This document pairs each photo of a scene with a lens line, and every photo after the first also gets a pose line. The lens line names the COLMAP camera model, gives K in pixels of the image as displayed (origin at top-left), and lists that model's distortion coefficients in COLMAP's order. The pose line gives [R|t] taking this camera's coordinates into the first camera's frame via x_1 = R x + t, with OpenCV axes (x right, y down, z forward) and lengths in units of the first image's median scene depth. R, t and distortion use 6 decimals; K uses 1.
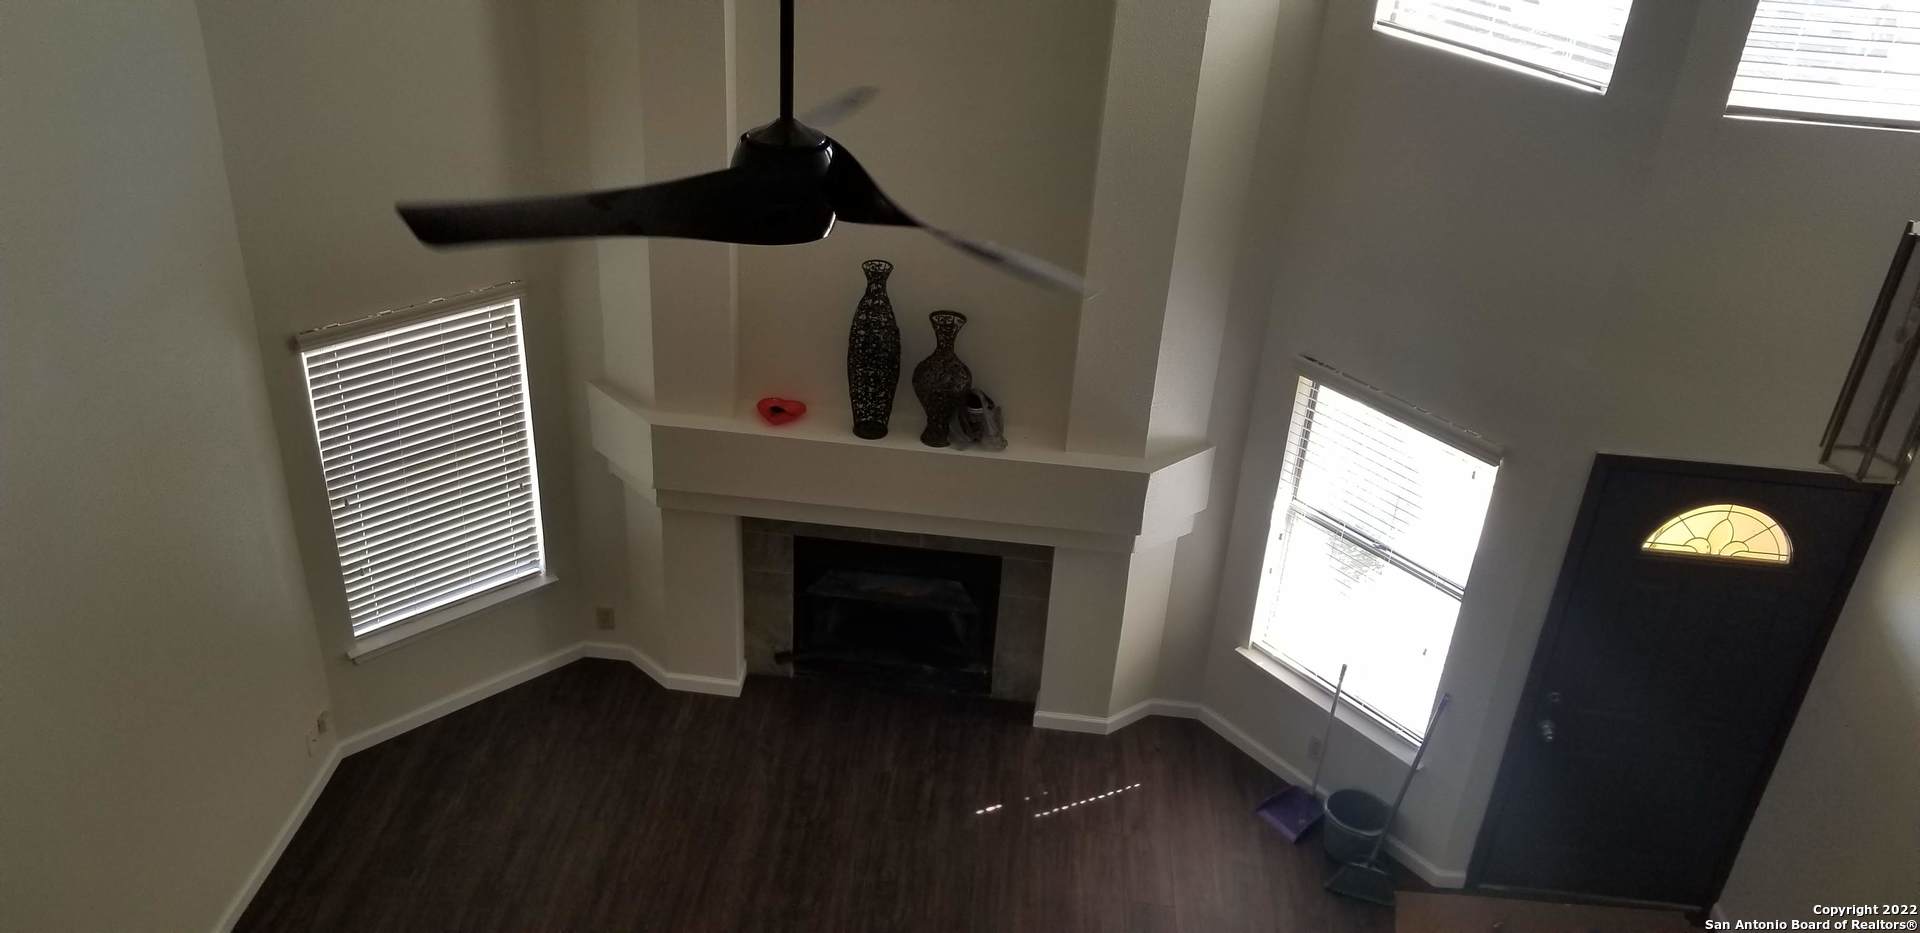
lens RADIAL K [[1543.5, 0, 955.6], [0, 1543.5, 464.7], [0, 0, 1]] dist [0.017019, -0.027987]
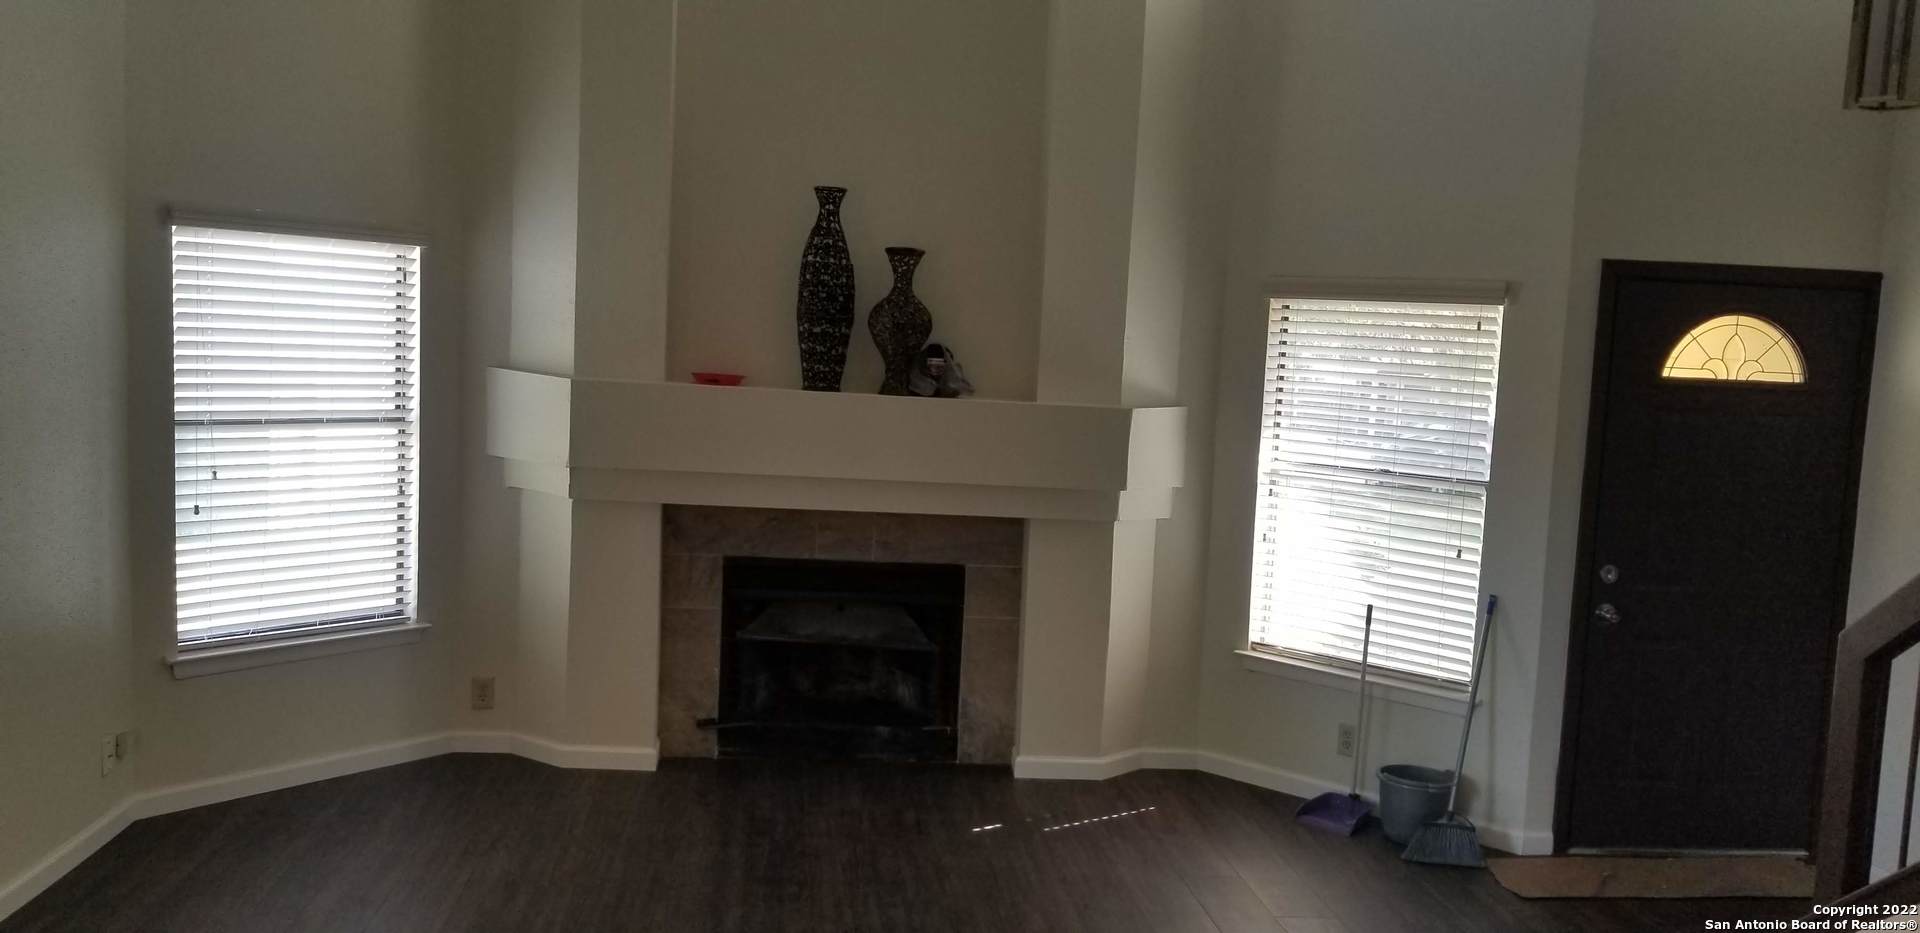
lens RADIAL K [[1543.5, 0, 967.8], [0, 1543.5, 469.0], [0, 0, 1]] dist [0.017019, -0.027987]
pose [[0.981876, -0.027071, 0.187582, -0.136926], [0.102894, 0.907323, -0.407650, 0.383117], [-0.159162, 0.419563, 0.893664, 0.196852]]
